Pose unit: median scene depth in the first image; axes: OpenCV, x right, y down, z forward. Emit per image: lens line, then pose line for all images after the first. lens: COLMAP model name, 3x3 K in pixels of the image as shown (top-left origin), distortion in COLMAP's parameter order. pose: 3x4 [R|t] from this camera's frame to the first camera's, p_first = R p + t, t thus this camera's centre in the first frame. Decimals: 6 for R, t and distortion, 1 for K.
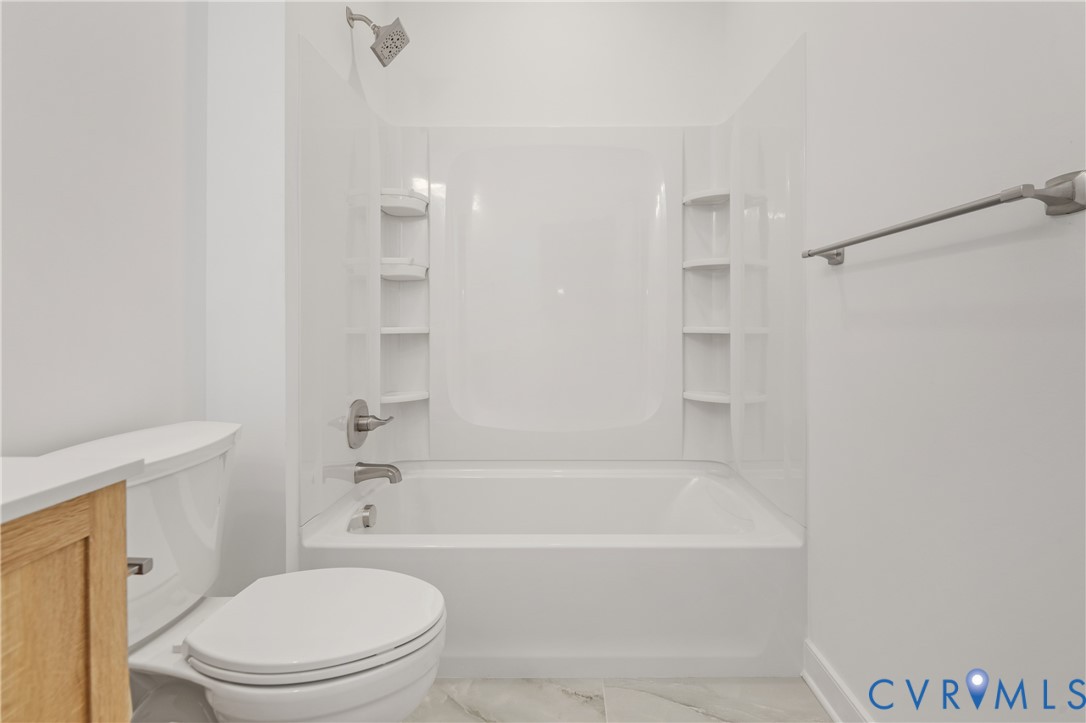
lens RADIAL K [[504.0, 0, 559.6], [0, 504.0, 337.7], [0, 0, 1]] dist [0.005016, -0.009617]
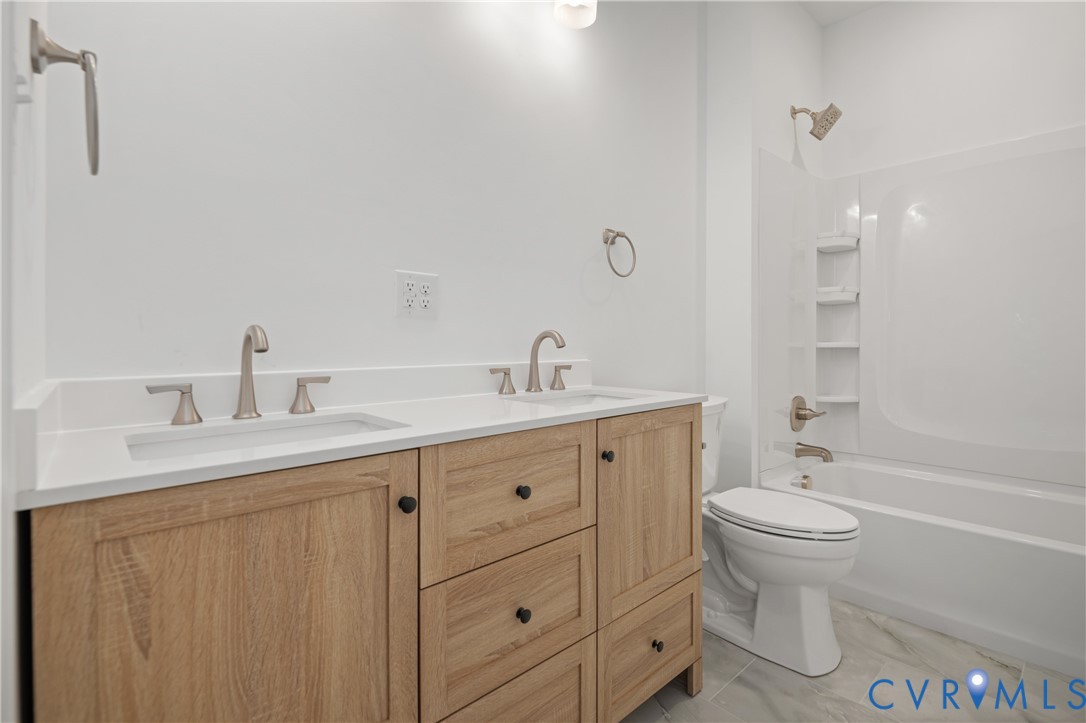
lens RADIAL K [[504.0, 0, 559.6], [0, 504.0, 337.7], [0, 0, 1]] dist [0.005016, -0.009617]
pose [[0.686001, -0.007332, -0.727564, 0.143866], [-0.019555, 0.999402, -0.028509, 0.018031], [0.727338, 0.033785, 0.685447, -0.391772]]
